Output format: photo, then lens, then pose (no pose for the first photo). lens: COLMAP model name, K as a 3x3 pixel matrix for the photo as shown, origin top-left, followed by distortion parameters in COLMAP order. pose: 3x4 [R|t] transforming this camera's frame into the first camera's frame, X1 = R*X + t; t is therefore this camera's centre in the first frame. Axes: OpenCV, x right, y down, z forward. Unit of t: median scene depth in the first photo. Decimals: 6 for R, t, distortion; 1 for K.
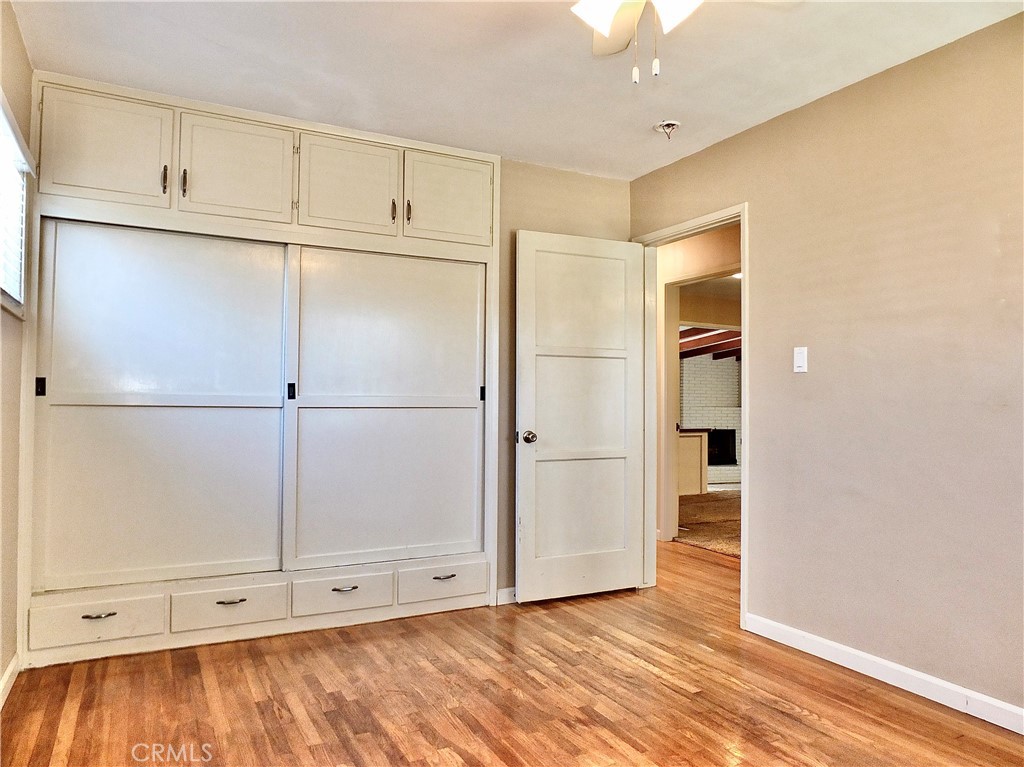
lens RADIAL K [[711.5, 0, 520.2], [0, 711.5, 385.3], [0, 0, 1]] dist [-0.032077, 0.007877]
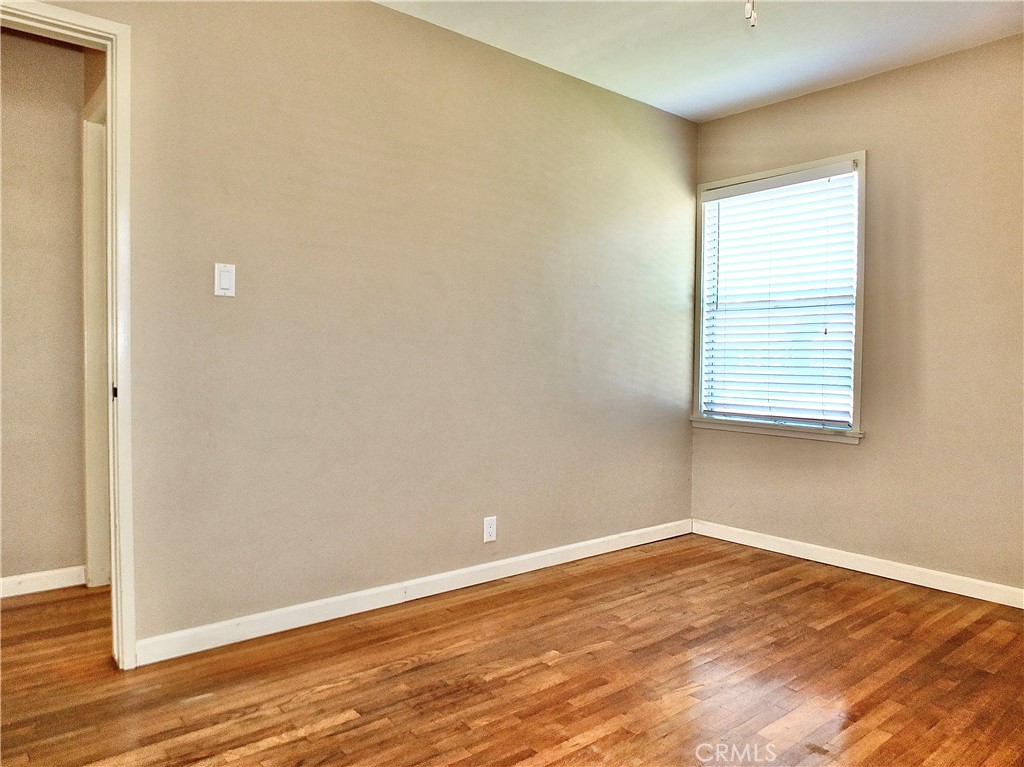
lens RADIAL K [[711.5, 0, 513.5], [0, 711.5, 376.6], [0, 0, 1]] dist [-0.032077, 0.007877]
pose [[-0.190065, -0.042950, 0.980832, -0.509023], [-0.027710, 0.998879, 0.038370, 0.036854], [-0.981380, -0.019886, -0.191043, 0.977657]]
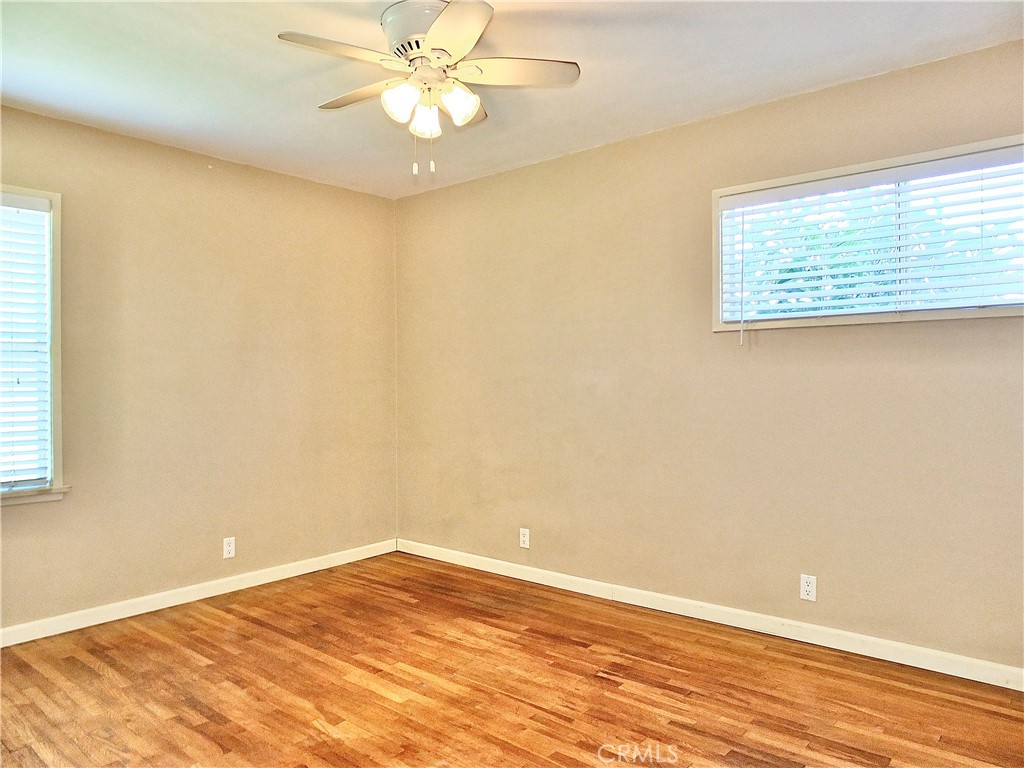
lens RADIAL K [[711.5, 0, 508.5], [0, 711.5, 381.7], [0, 0, 1]] dist [-0.032077, 0.007877]
pose [[-0.932389, -0.005263, -0.361417, 0.340328], [0.000702, 0.999866, -0.016371, 0.008401], [0.361455, -0.015518, -0.932260, 1.528115]]
